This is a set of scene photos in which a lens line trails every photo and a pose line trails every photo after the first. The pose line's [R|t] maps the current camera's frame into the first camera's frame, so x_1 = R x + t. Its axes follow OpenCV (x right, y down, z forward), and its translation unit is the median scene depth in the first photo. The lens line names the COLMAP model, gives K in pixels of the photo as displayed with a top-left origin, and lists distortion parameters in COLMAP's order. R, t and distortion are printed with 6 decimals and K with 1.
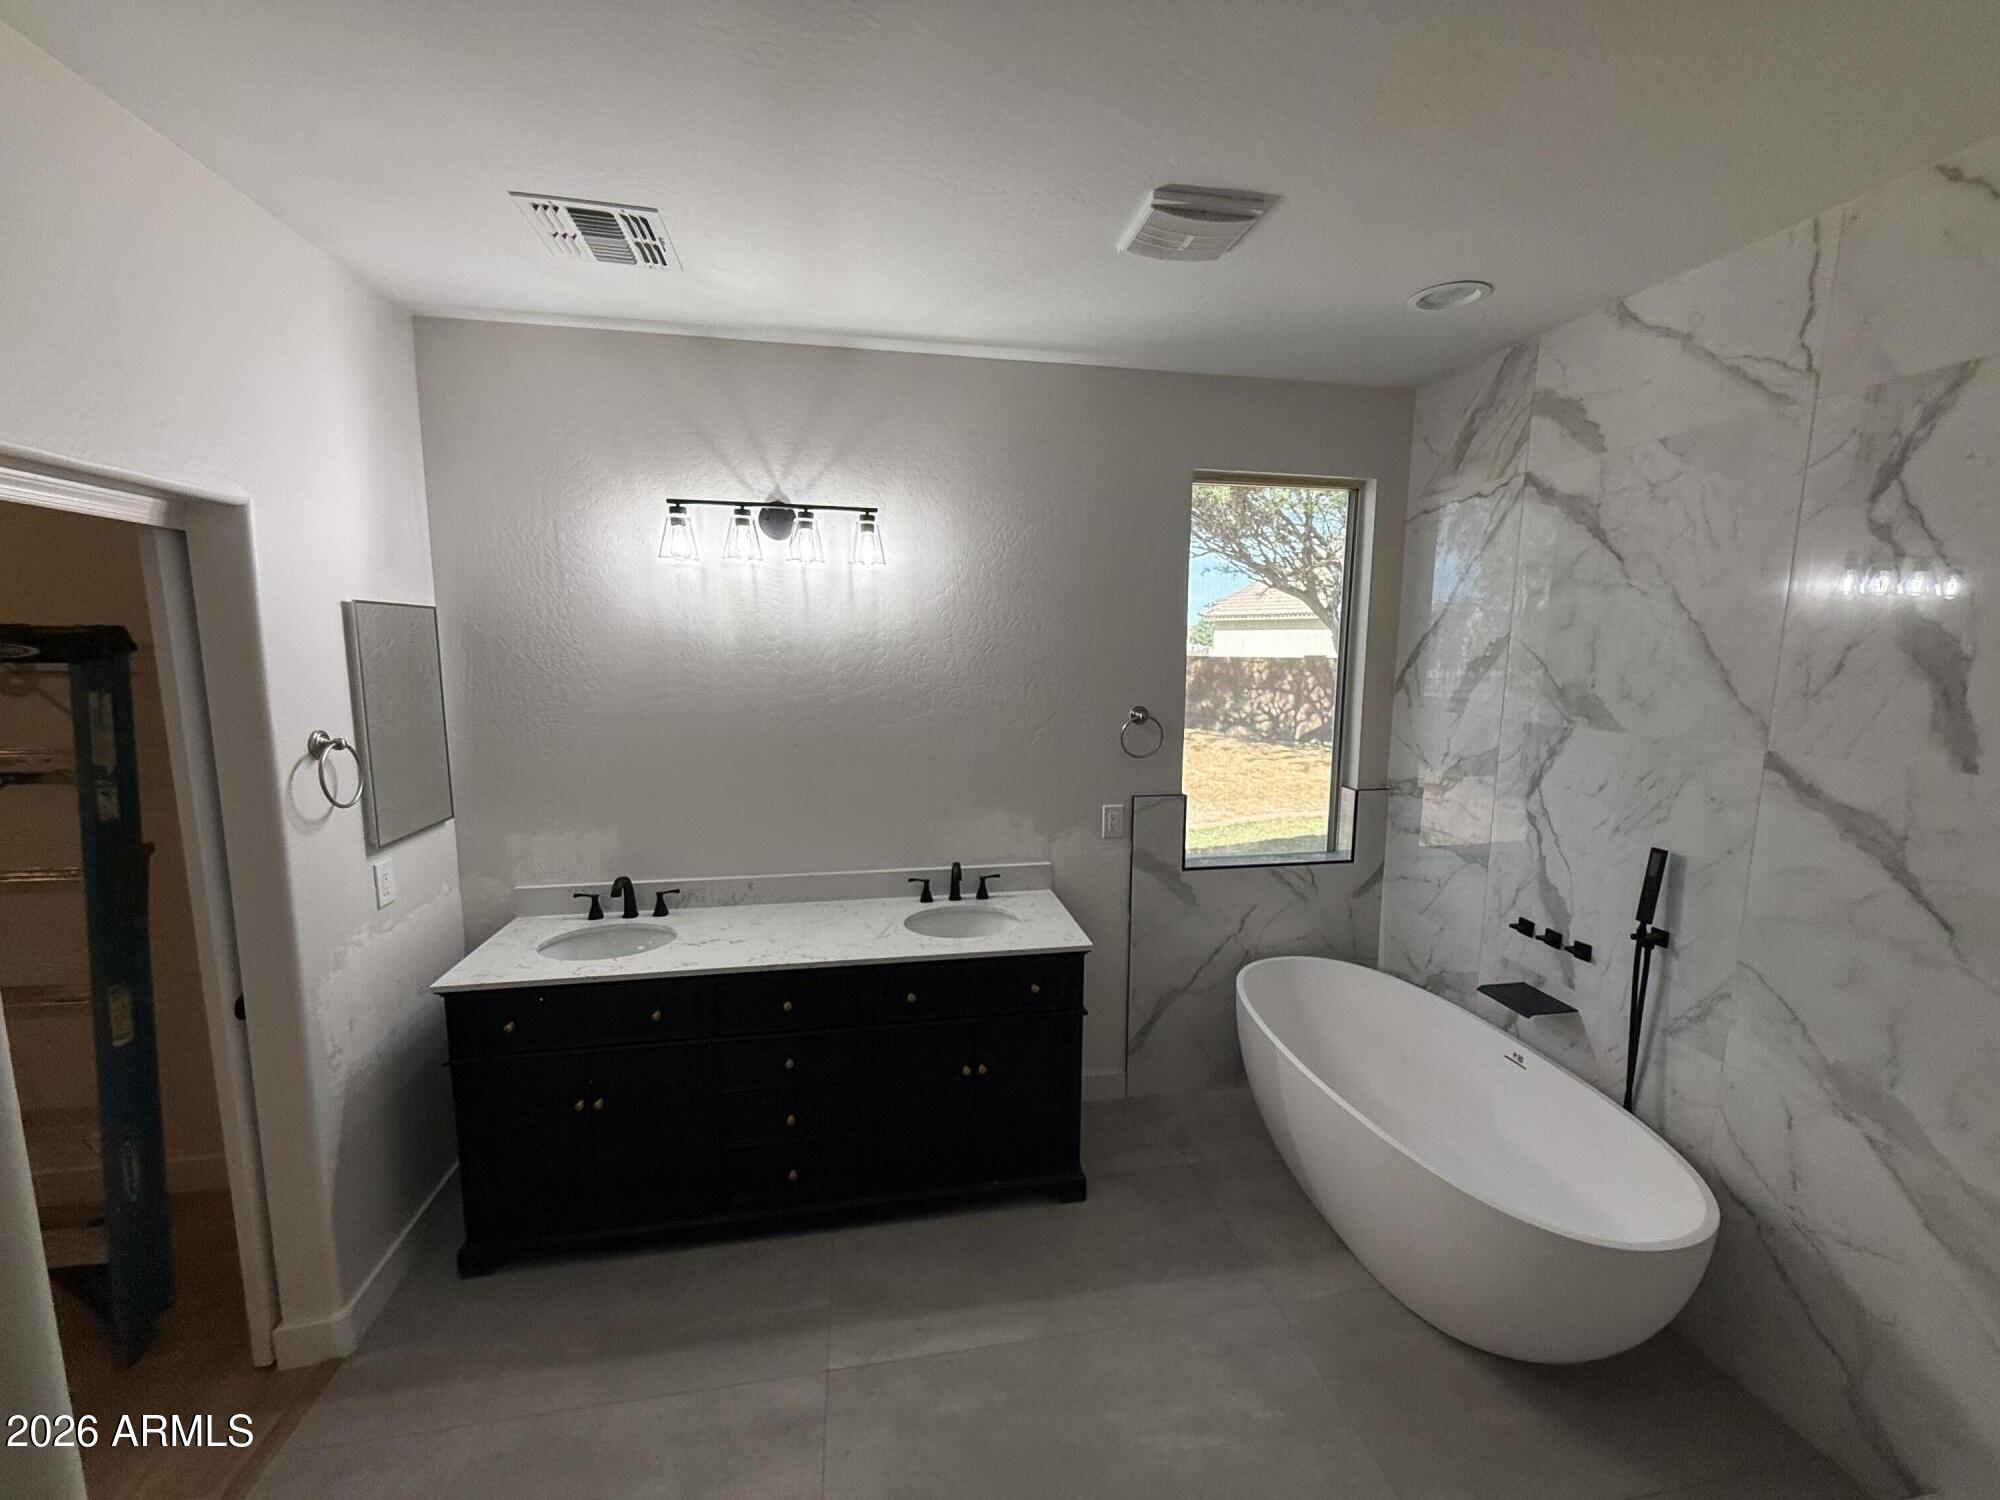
lens RADIAL K [[795.5, 0, 1006.0], [0, 795.5, 752.3], [0, 0, 1]] dist [-0.001414, 0.000180]
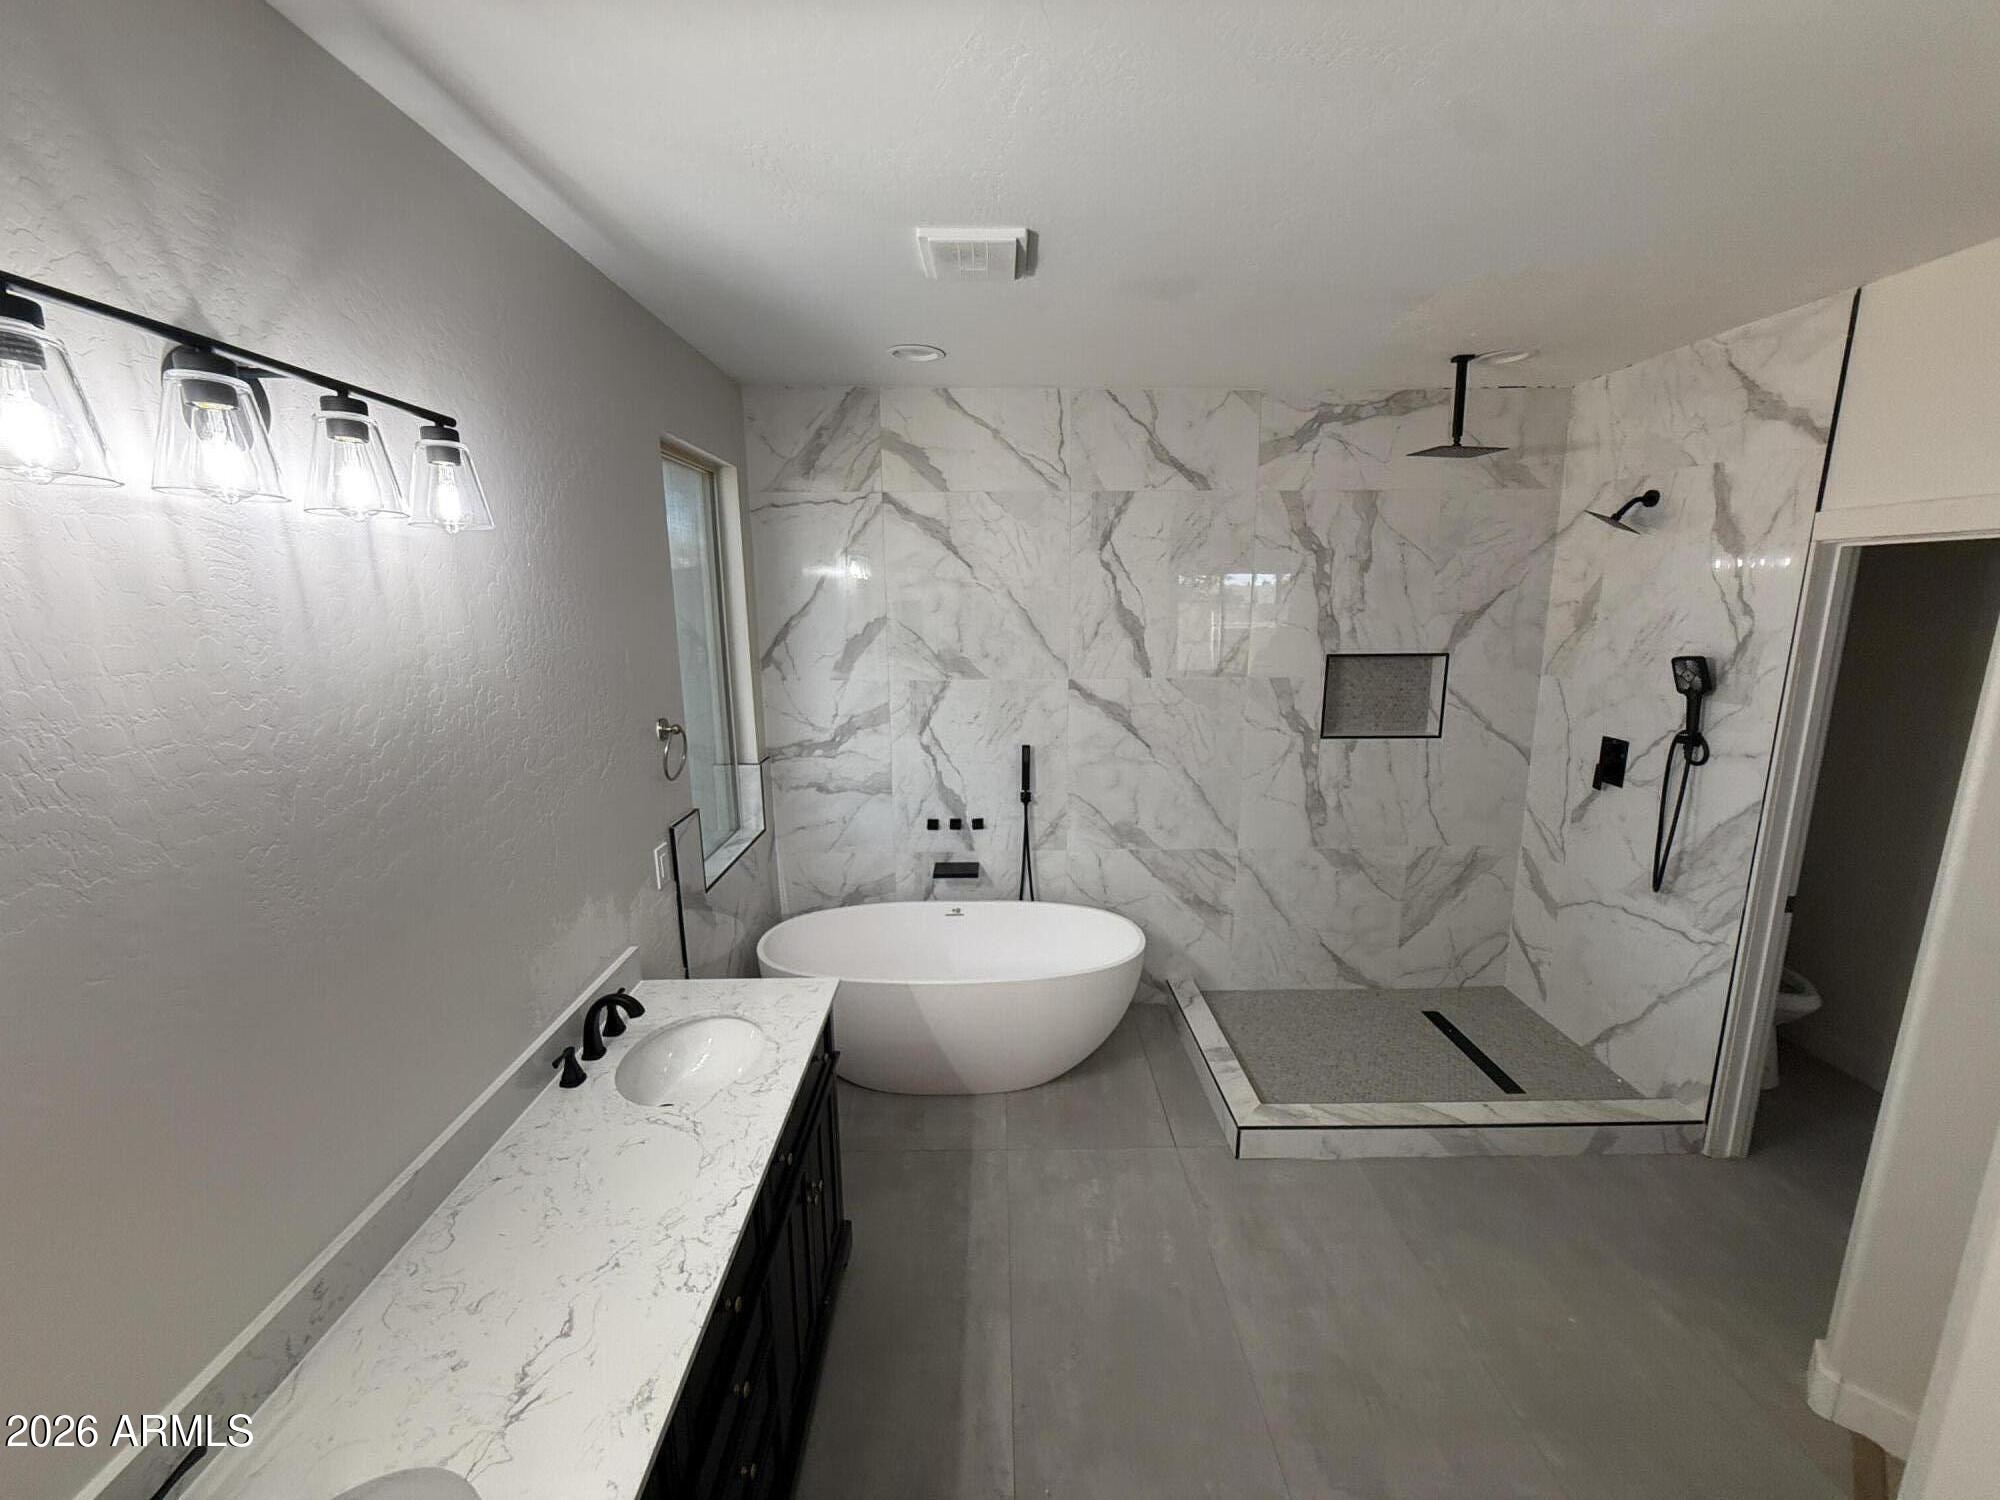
lens RADIAL K [[795.5, 0, 1006.0], [0, 795.5, 752.3], [0, 0, 1]] dist [-0.001414, 0.000180]
pose [[0.167319, -0.204562, 0.964448, -0.677004], [0.141954, 0.973043, 0.181758, -0.146299], [-0.975630, 0.106496, 0.191847, 0.605107]]
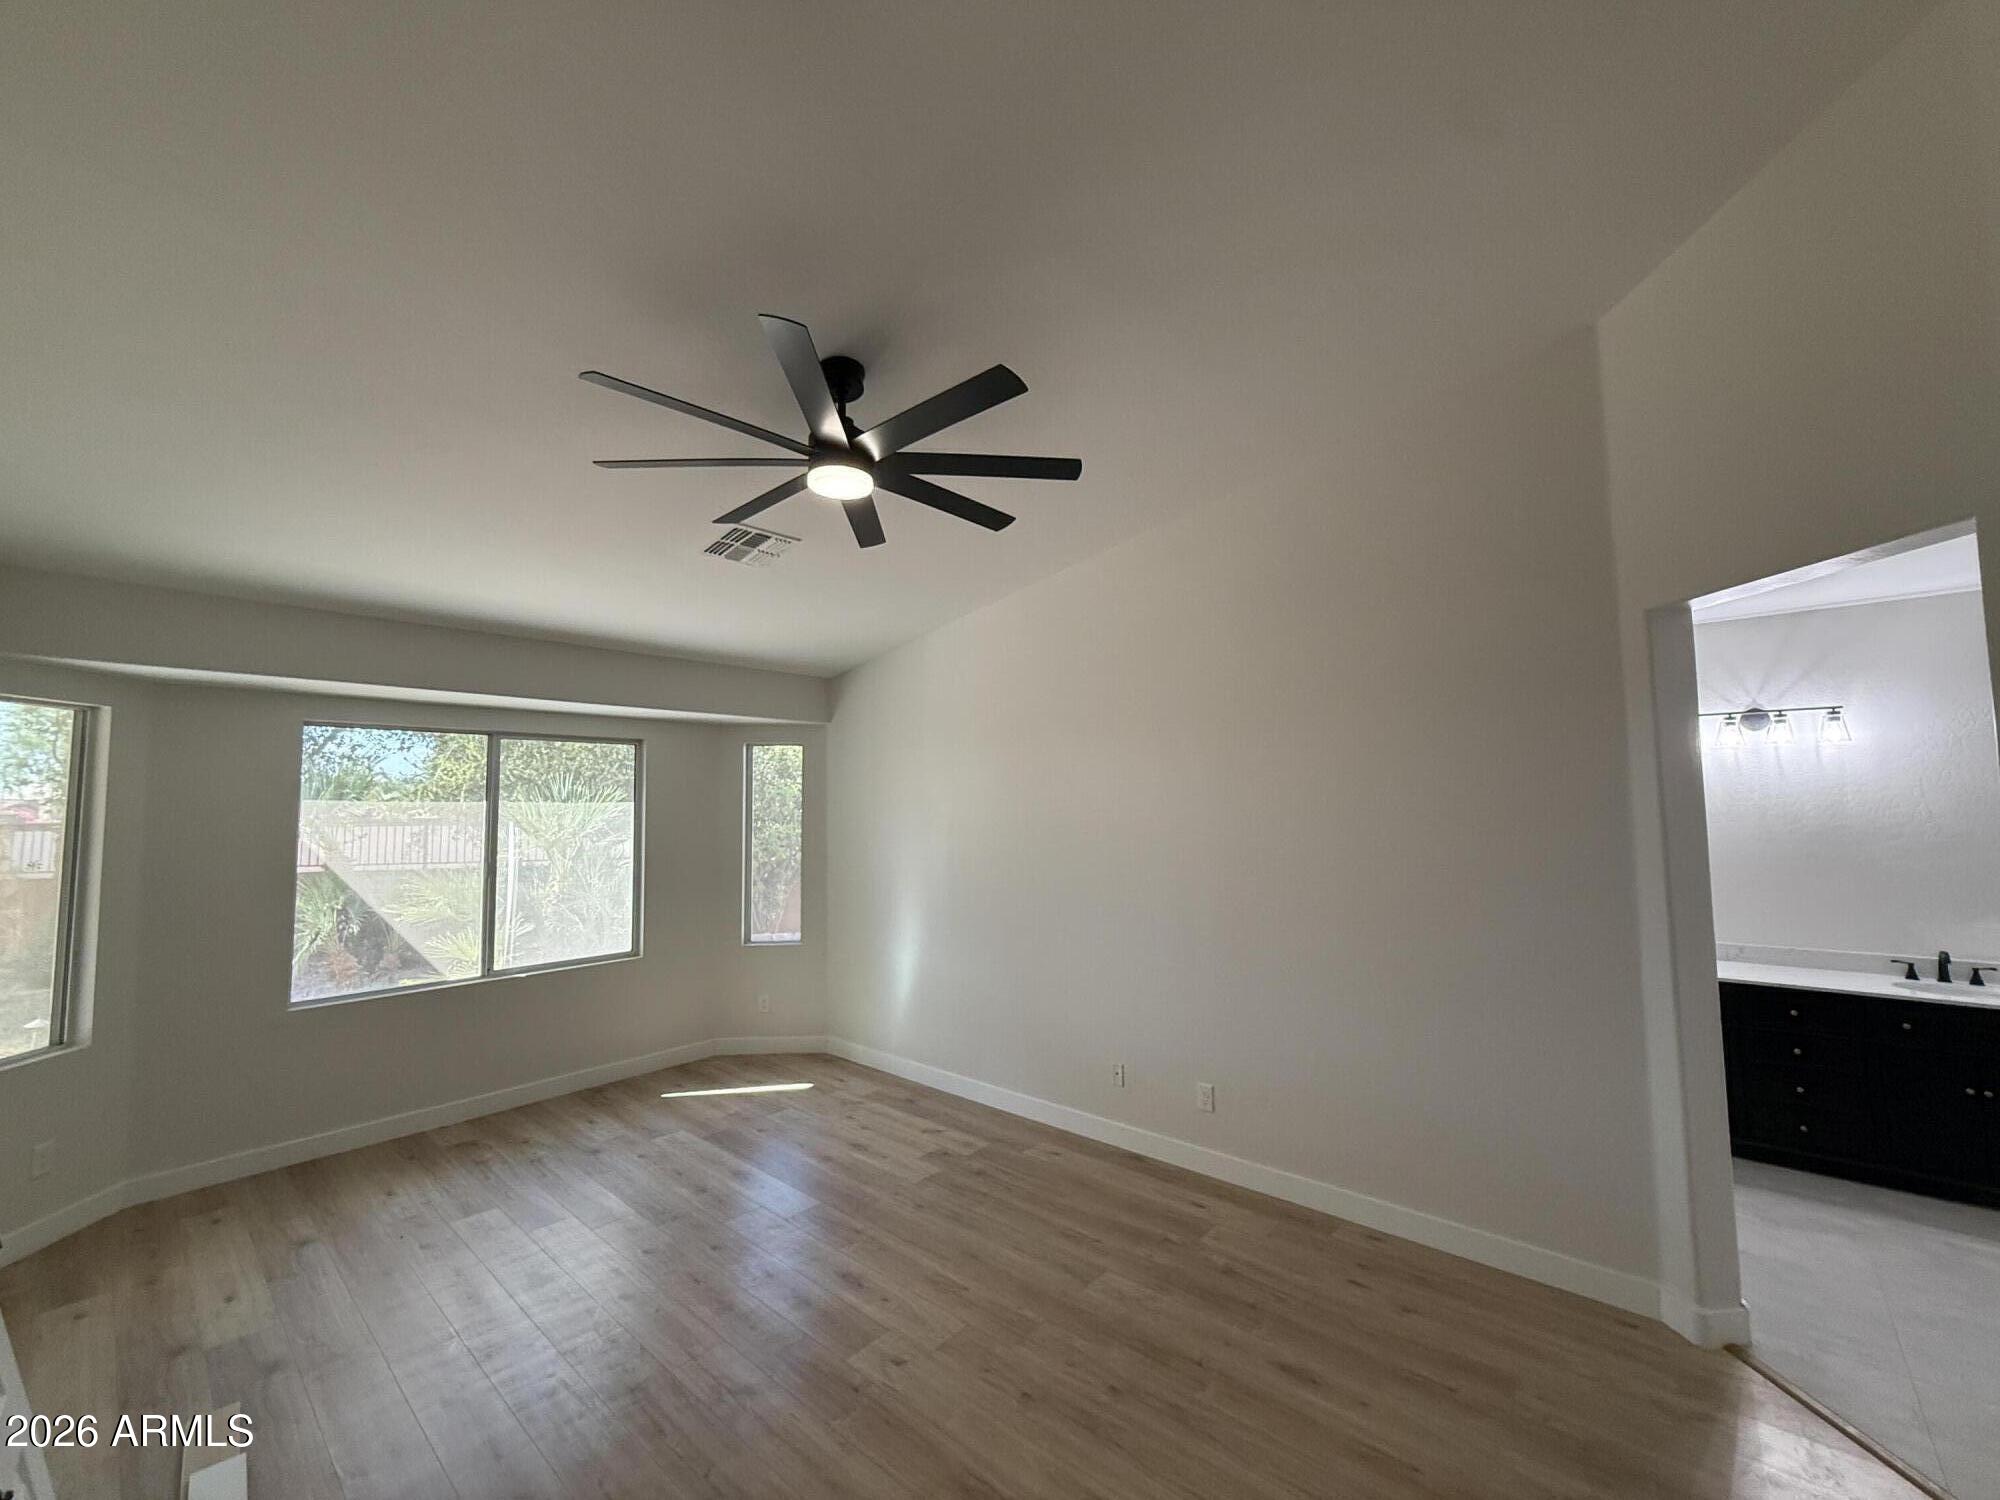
lens RADIAL K [[795.5, 0, 1006.0], [0, 795.5, 752.3], [0, 0, 1]] dist [-0.001414, 0.000180]
pose [[0.622726, -0.069932, -0.779308, 0.023740], [-0.087872, 0.983446, -0.158467, 0.177967], [0.777490, 0.167161, 0.606273, -1.246577]]
